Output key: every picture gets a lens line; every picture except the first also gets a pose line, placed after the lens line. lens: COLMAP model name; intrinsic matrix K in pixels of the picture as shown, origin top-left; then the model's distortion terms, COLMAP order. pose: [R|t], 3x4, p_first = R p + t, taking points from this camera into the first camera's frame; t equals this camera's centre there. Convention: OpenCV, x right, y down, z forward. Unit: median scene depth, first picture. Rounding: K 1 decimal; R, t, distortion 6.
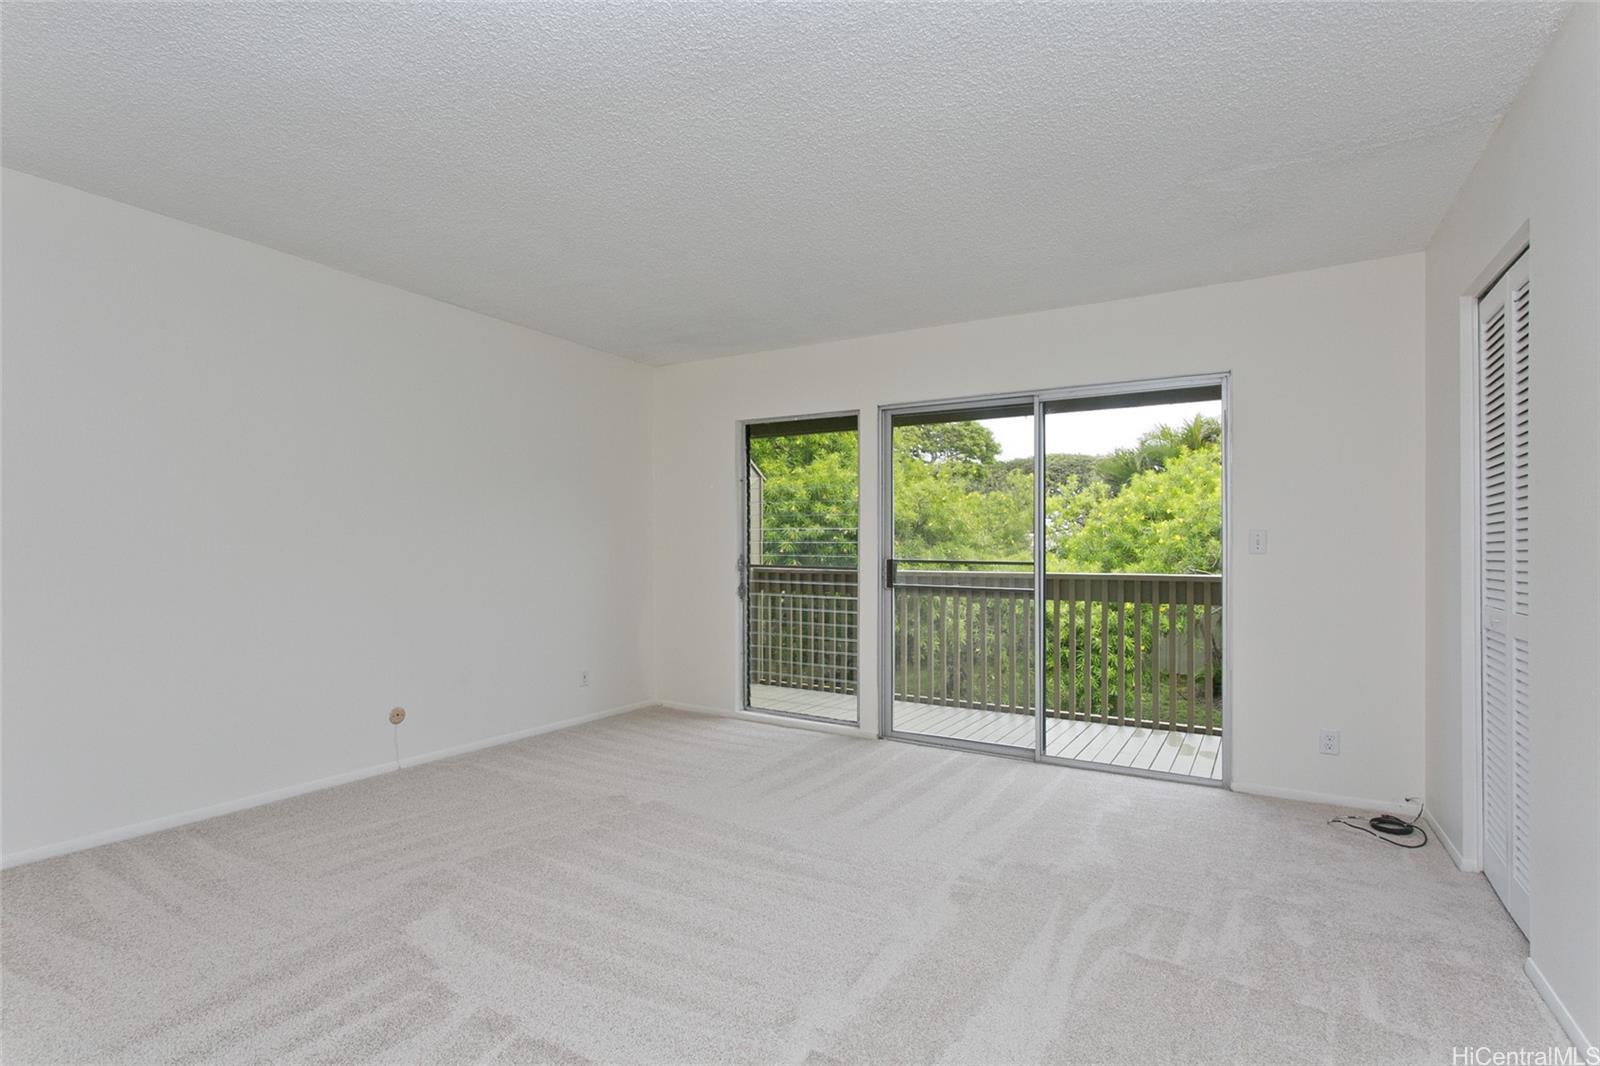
lens RADIAL K [[745.6, 0, 798.7], [0, 745.6, 545.6], [0, 0, 1]] dist [-0.004474, -0.000815]
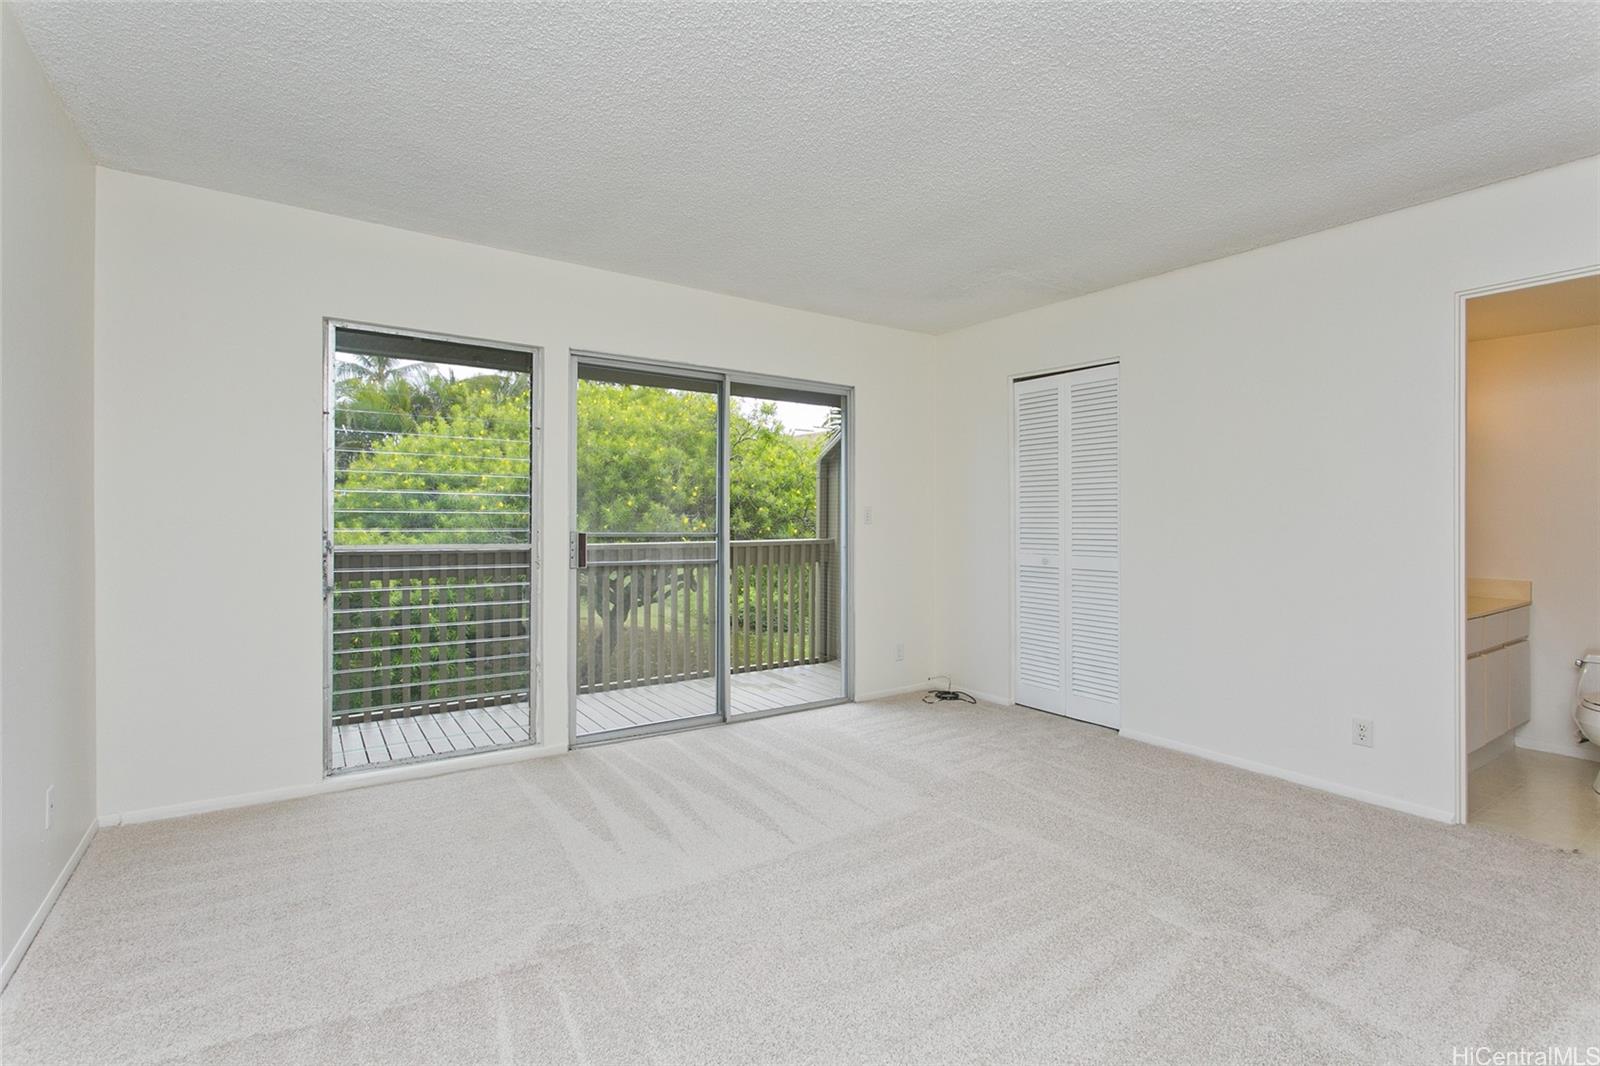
lens RADIAL K [[745.6, 0, 768.8], [0, 745.6, 503.6], [0, 0, 1]] dist [-0.004474, -0.000815]
pose [[0.436360, 0.016941, 0.899613, -0.551086], [-0.004181, 0.999850, -0.016801, -0.001805], [-0.899762, 0.003570, 0.436366, 0.445251]]
